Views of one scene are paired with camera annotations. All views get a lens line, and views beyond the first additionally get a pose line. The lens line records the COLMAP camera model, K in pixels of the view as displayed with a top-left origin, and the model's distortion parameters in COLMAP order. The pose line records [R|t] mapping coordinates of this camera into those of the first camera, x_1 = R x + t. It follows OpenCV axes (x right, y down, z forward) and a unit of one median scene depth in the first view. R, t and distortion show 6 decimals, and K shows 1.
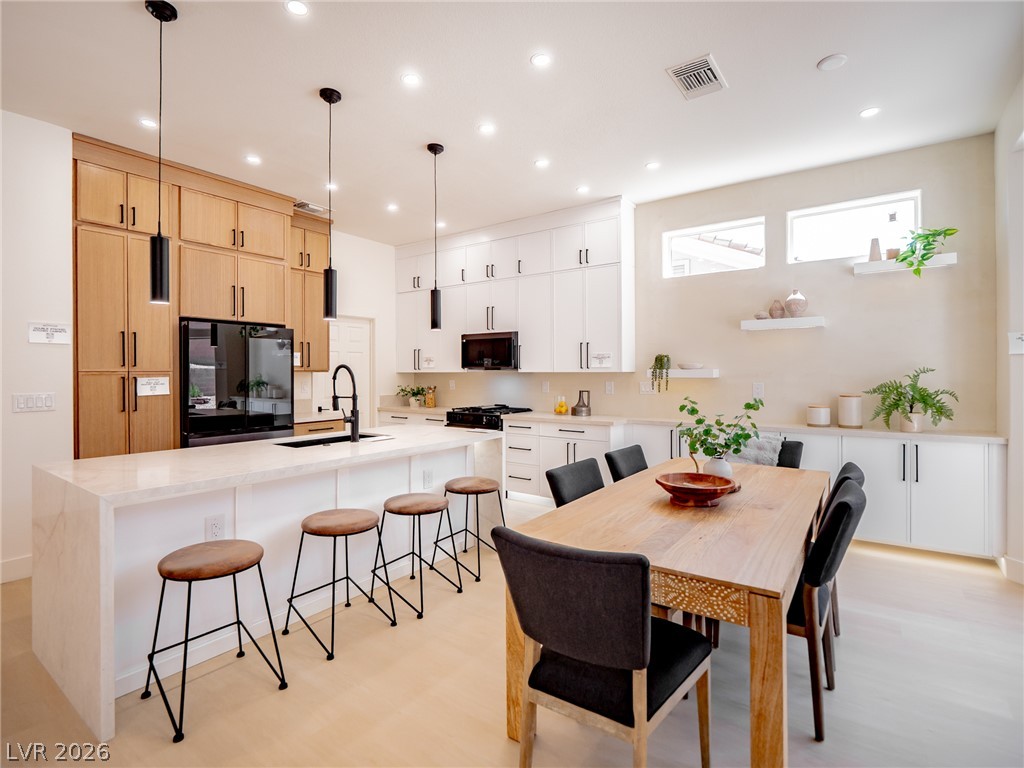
lens RADIAL K [[506.7, 0, 512.0], [0, 506.7, 384.0], [0, 0, 1]] dist [-0.000299, 0.000015]
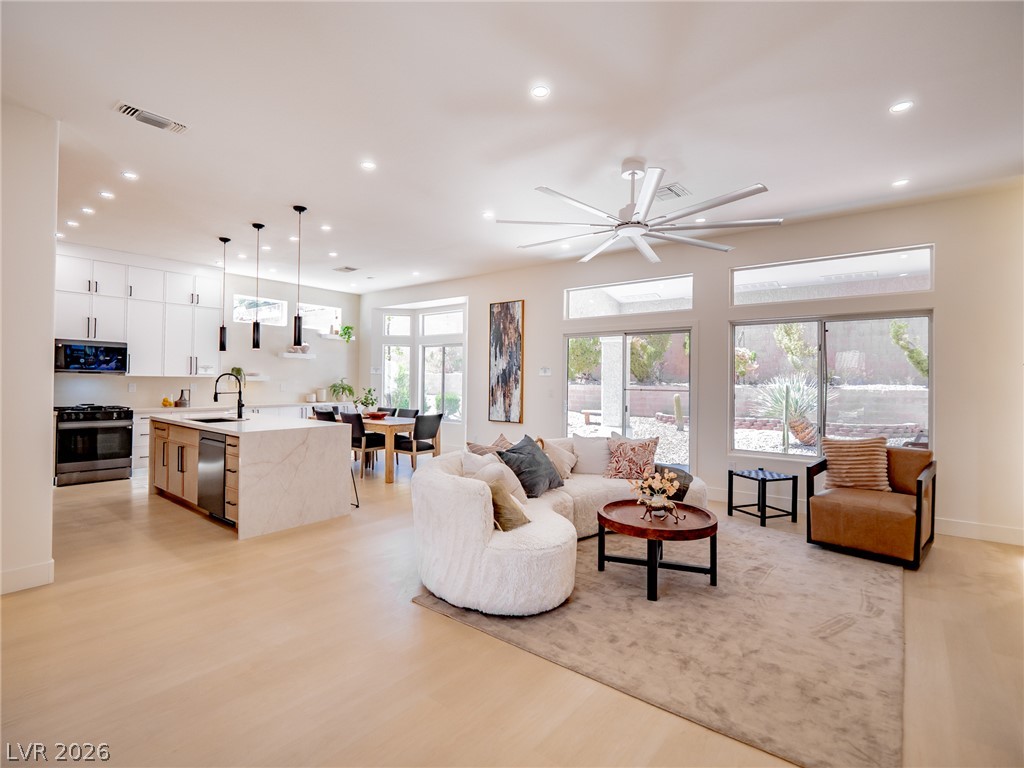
lens RADIAL K [[506.7, 0, 512.0], [0, 506.7, 384.0], [0, 0, 1]] dist [-0.000299, 0.000015]
pose [[0.063324, -0.002733, 0.997989, -1.269245], [0.002925, 0.999992, 0.002553, -0.003678], [-0.997989, 0.002758, 0.063331, -0.018004]]
